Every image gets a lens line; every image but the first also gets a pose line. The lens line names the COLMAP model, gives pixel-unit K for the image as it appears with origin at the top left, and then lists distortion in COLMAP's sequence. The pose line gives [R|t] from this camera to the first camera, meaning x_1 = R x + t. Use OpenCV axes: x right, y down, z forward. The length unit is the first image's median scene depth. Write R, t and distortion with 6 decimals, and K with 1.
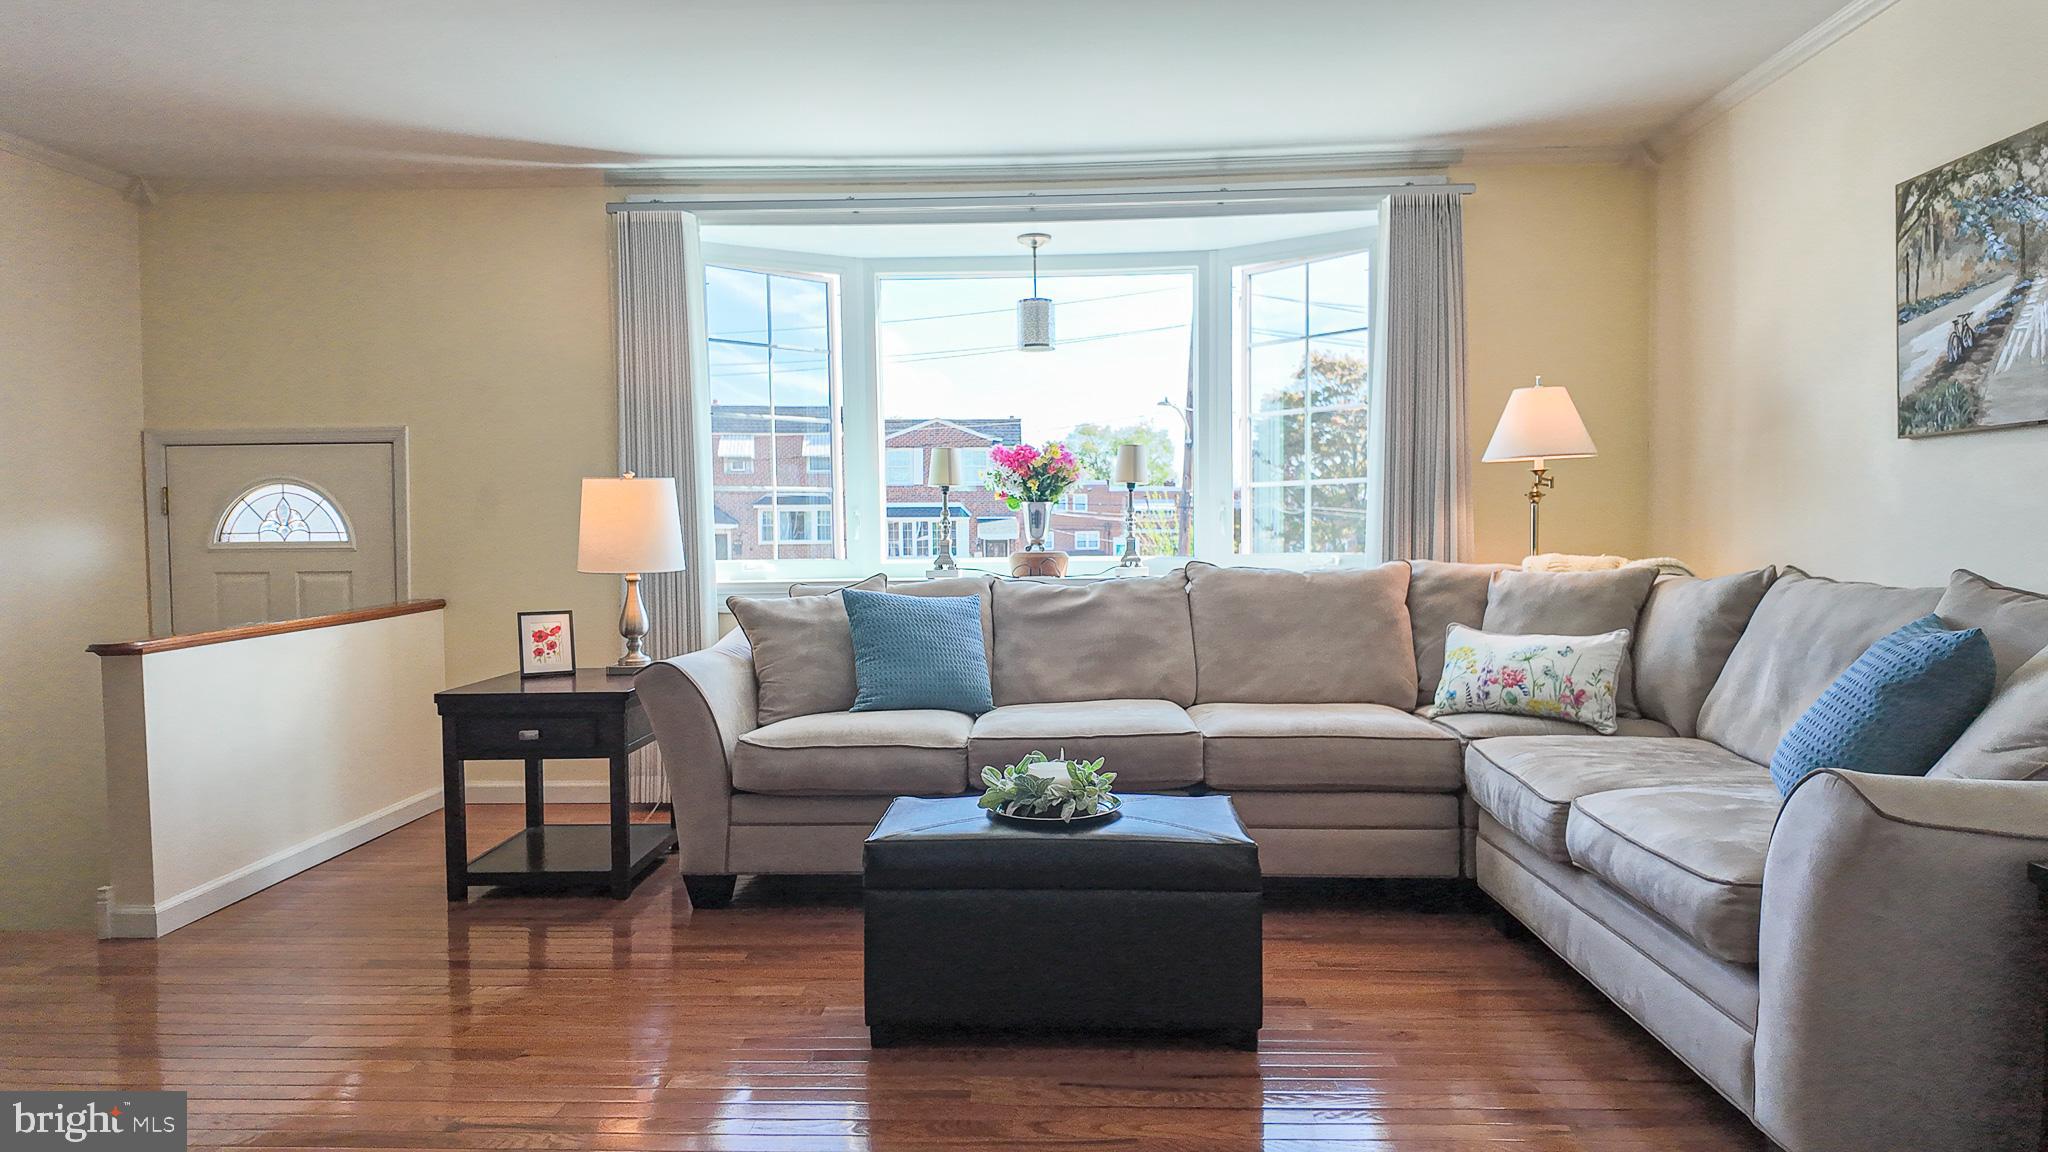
lens RADIAL K [[1205.7, 0, 1025.5], [0, 1205.7, 567.4], [0, 0, 1]] dist [0.071484, -0.070386]
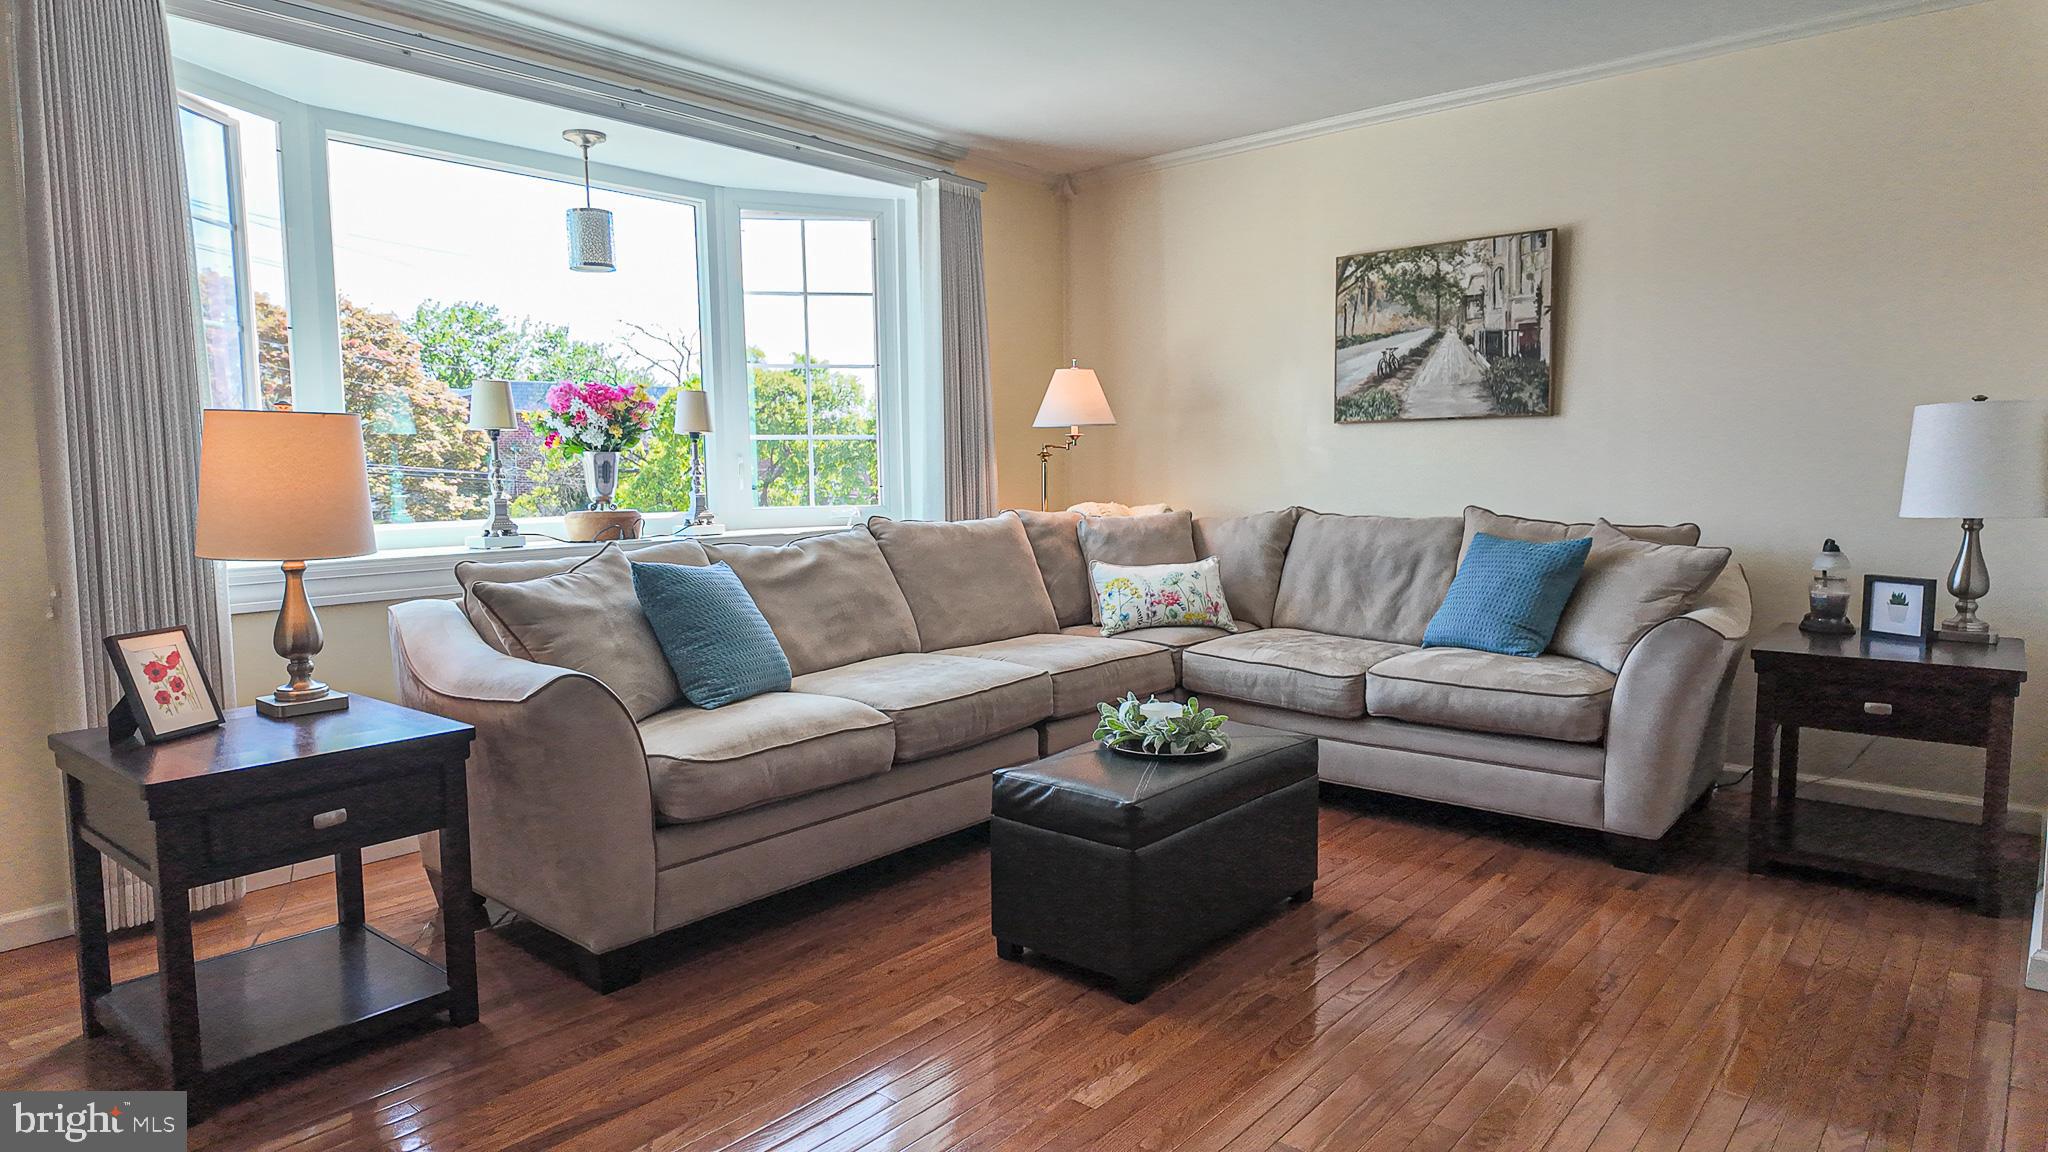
lens RADIAL K [[1193.3, 0, 1026.3], [0, 1193.3, 570.9], [0, 0, 1]] dist [0.111769, -0.156189]
pose [[0.619302, -0.065426, 0.782422, -0.654940], [0.027563, 0.997719, 0.061613, -0.020176], [-0.784669, -0.016591, 0.619693, 0.316038]]
